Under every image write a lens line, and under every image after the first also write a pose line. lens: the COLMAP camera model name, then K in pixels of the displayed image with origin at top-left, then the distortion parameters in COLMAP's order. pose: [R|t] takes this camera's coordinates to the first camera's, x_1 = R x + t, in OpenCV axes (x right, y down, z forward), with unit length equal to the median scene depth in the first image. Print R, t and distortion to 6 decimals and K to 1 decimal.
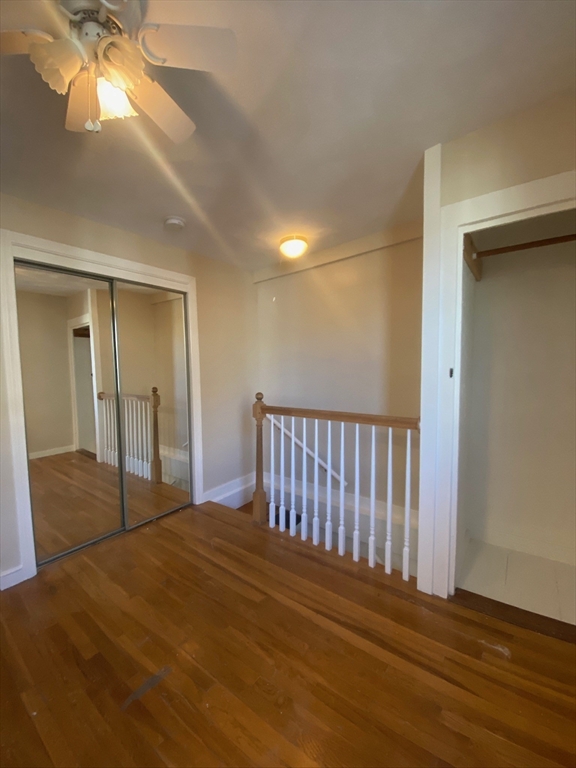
lens RADIAL K [[310.7, 0, 290.4], [0, 310.7, 384.7], [0, 0, 1]] dist [0.008068, -0.013465]
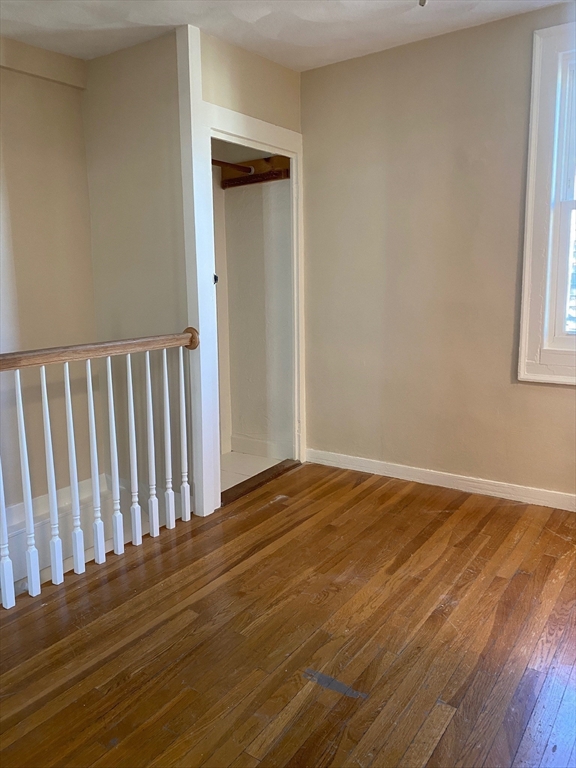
lens RADIAL K [[581.4, 0, 280.6], [0, 581.4, 377.5], [0, 0, 1]] dist [-0.002978, 0.005607]
pose [[-0.029389, -0.153981, 0.987637, -0.960239], [0.071744, 0.985190, 0.155735, -0.001848], [-0.996990, 0.075434, -0.017907, 0.597542]]
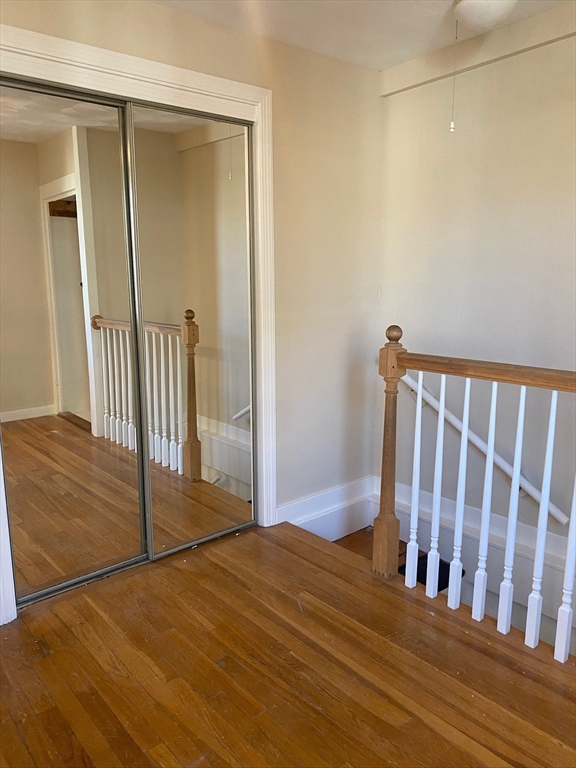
lens RADIAL K [[581.4, 0, 283.2], [0, 581.4, 379.6], [0, 0, 1]] dist [-0.002978, 0.005607]
pose [[0.976511, 0.047821, -0.210094, -0.083517], [-0.021273, 0.991694, 0.126847, -0.004335], [0.214414, -0.119399, 0.969418, 0.054578]]
